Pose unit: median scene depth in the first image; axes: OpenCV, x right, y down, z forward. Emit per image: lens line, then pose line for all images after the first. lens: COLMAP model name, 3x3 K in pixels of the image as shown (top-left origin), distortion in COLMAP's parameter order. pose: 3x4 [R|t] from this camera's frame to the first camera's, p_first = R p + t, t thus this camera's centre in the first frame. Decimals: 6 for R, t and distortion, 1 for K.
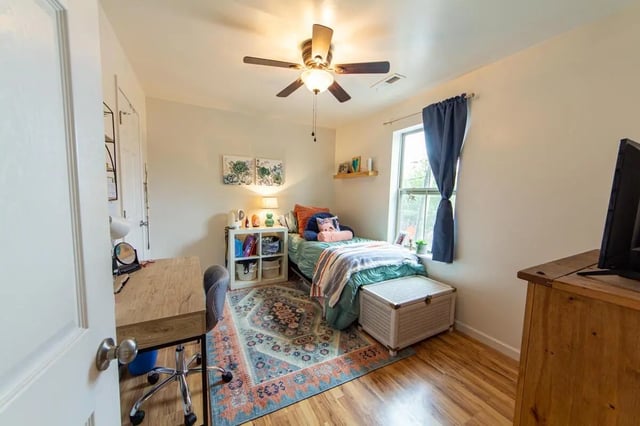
lens RADIAL K [[242.9, 0, 324.2], [0, 242.9, 215.6], [0, 0, 1]] dist [-0.001716, -0.000209]
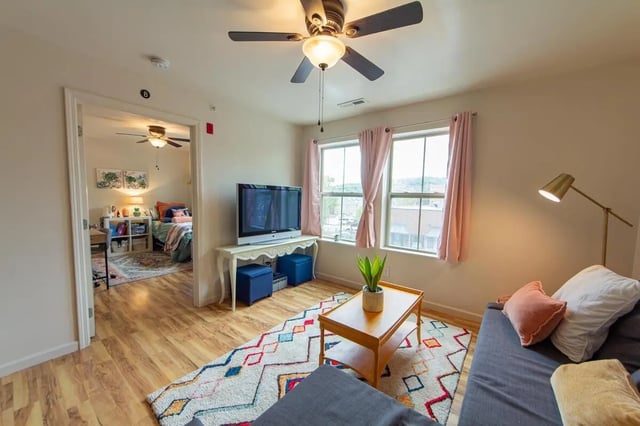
lens RADIAL K [[242.9, 0, 317.1], [0, 242.9, 214.0], [0, 0, 1]] dist [-0.001716, -0.000209]
pose [[0.921472, -0.038411, 0.386542, 0.233267], [0.041241, 0.999149, 0.000972, 0.079879], [-0.386250, 0.015046, 0.922271, -0.856226]]
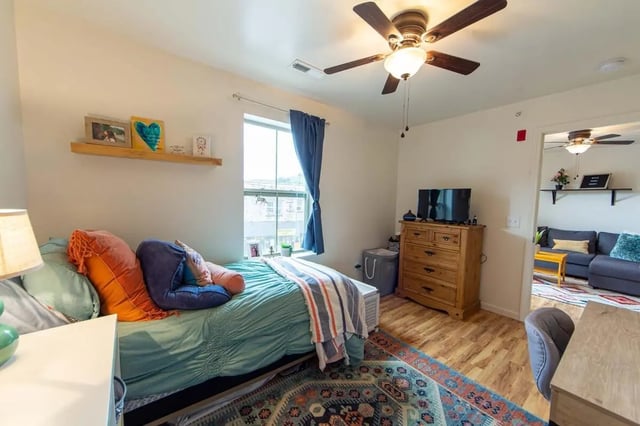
lens RADIAL K [[242.9, 0, 321.2], [0, 242.9, 214.0], [0, 0, 1]] dist [-0.001716, -0.000209]
pose [[-0.159626, -0.089304, 0.983130, -0.474136], [0.053227, 0.993672, 0.098904, -0.086359], [-0.985742, 0.068117, -0.153863, 0.816451]]
